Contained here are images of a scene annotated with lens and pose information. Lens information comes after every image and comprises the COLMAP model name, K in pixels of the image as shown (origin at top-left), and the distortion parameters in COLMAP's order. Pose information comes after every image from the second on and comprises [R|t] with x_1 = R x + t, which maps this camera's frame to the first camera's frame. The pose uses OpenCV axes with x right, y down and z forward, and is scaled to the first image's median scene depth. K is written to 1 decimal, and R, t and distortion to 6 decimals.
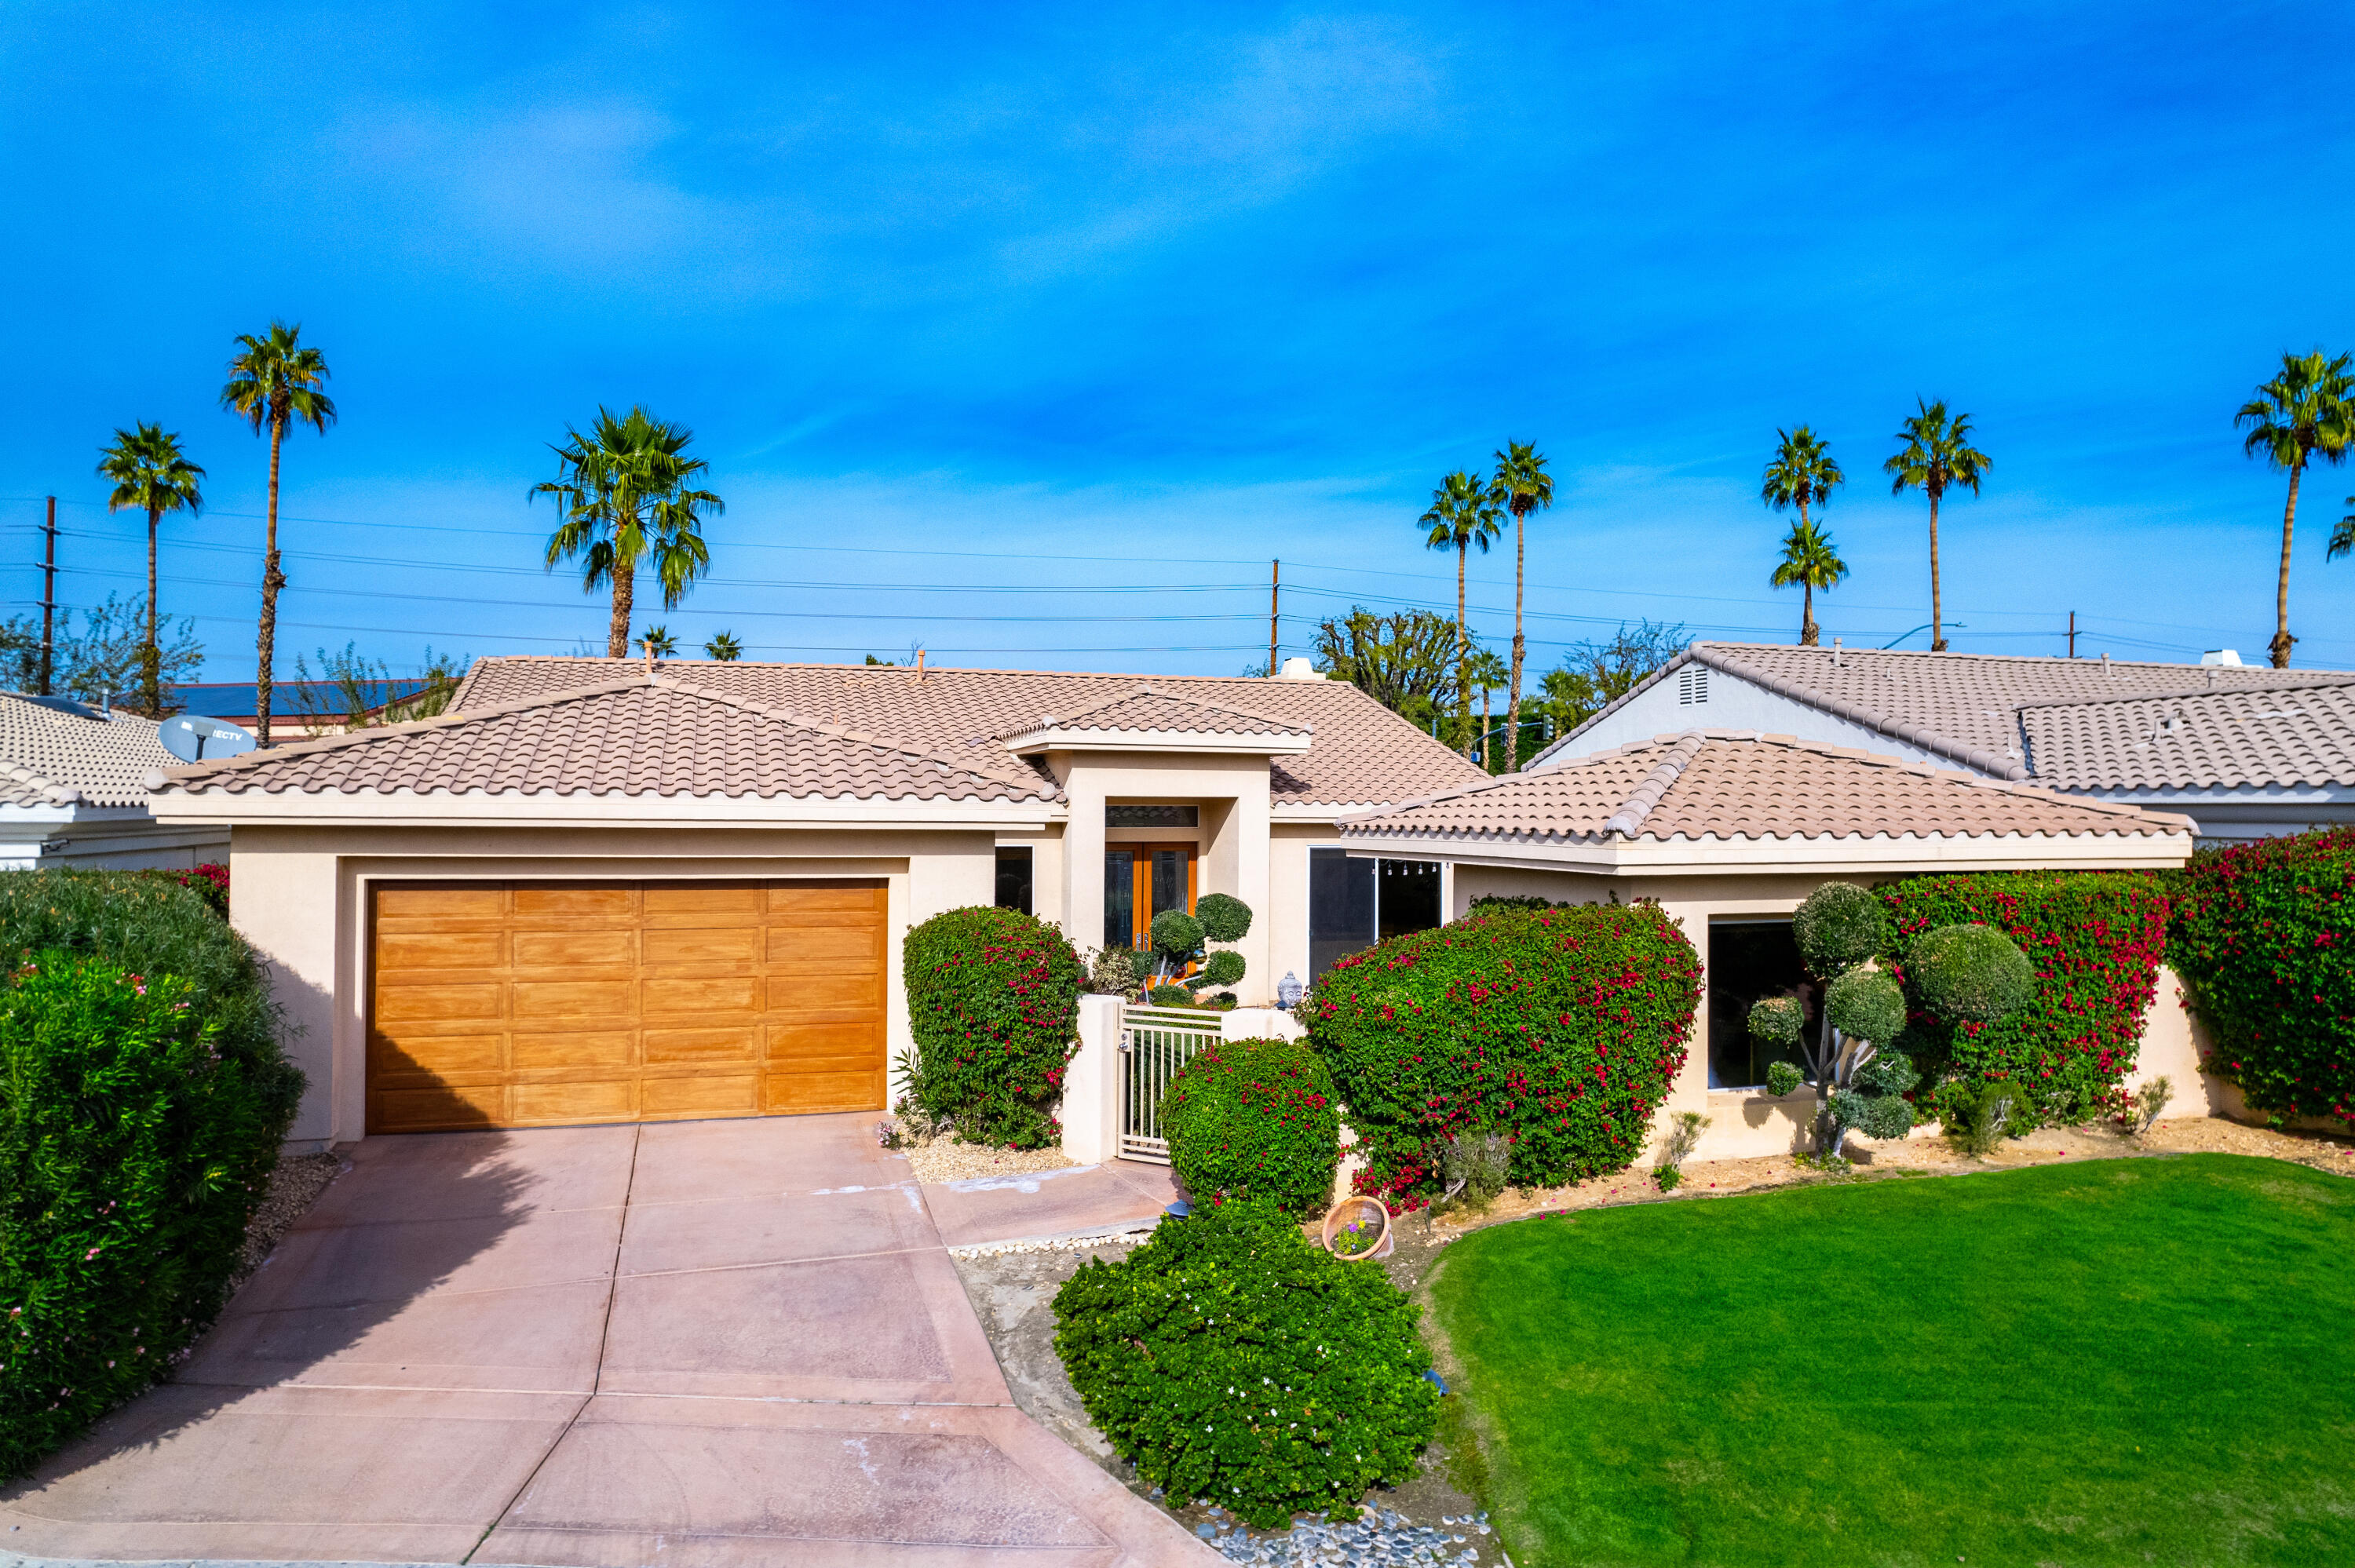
lens RADIAL K [[1411.7, 0, 1156.8], [0, 1411.7, 769.6], [0, 0, 1]] dist [-0.016178, 0.009944]
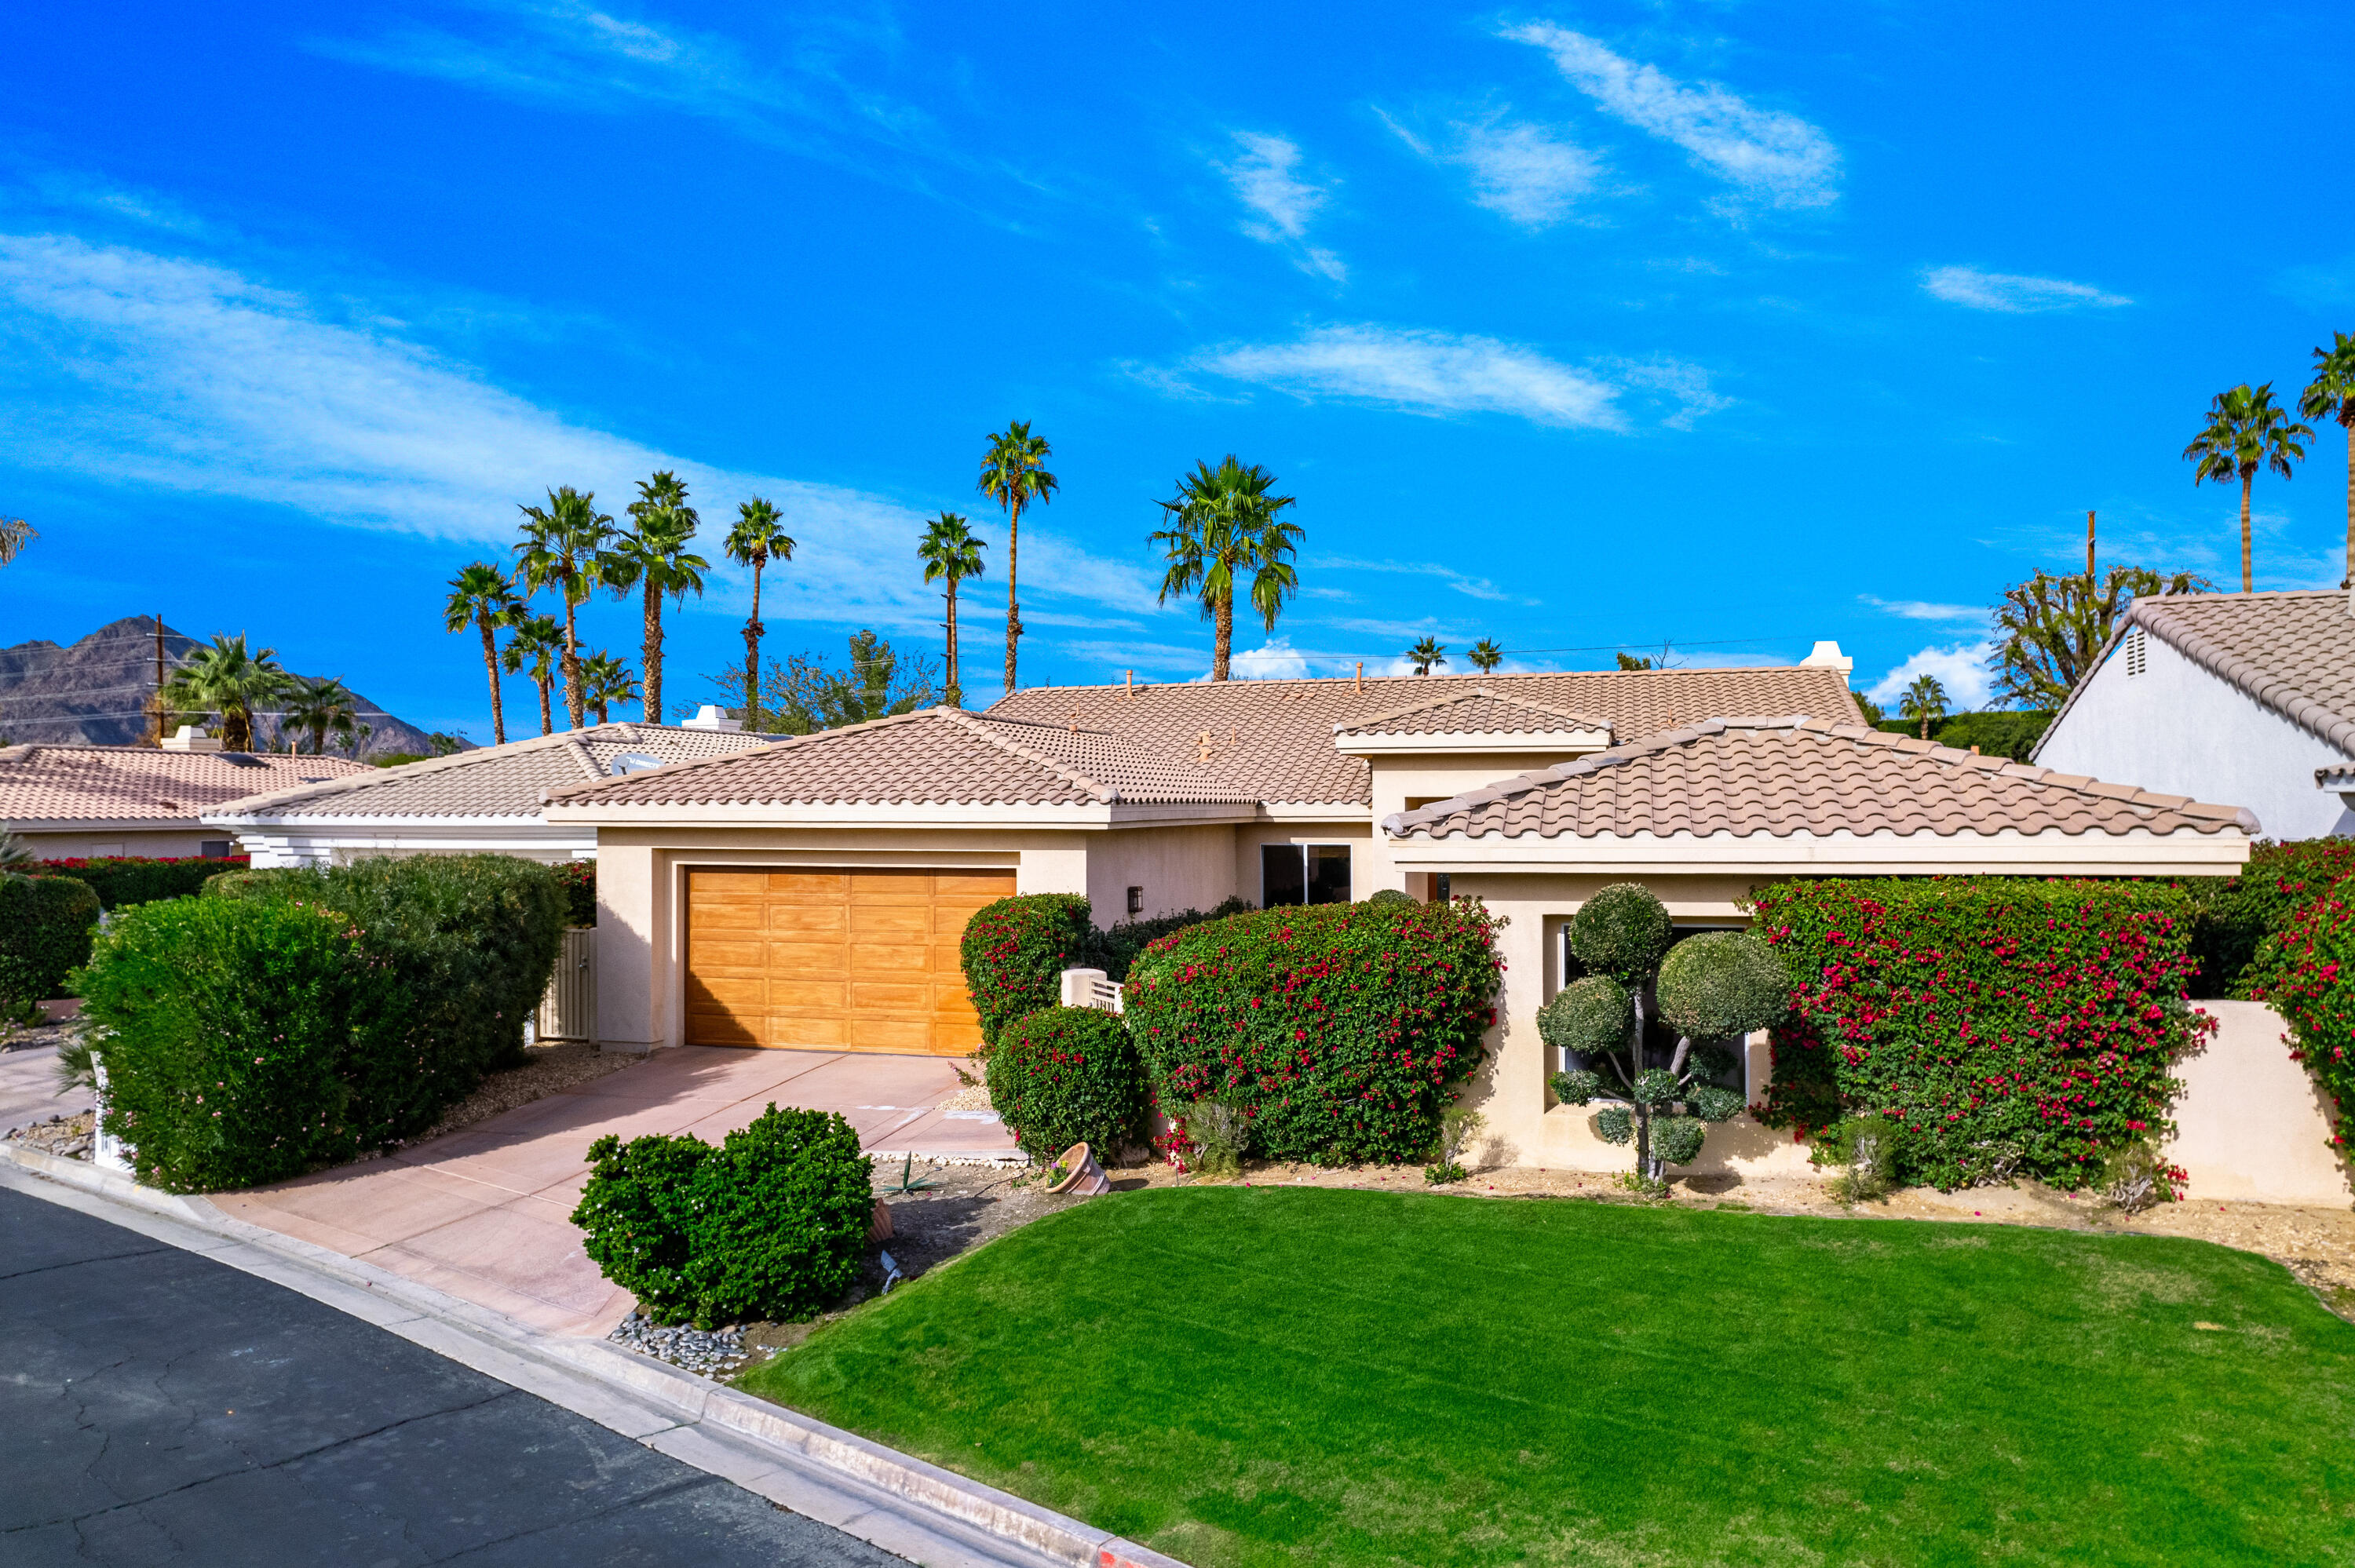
lens RADIAL K [[1390.0, 0, 1165.3], [0, 1390.0, 786.8], [0, 0, 1]] dist [-0.003142, -0.000660]
pose [[0.865211, -0.016484, -0.501136, 0.533854], [0.022168, 0.999740, 0.005388, 0.002536], [0.500917, -0.015771, 0.865352, 0.028976]]
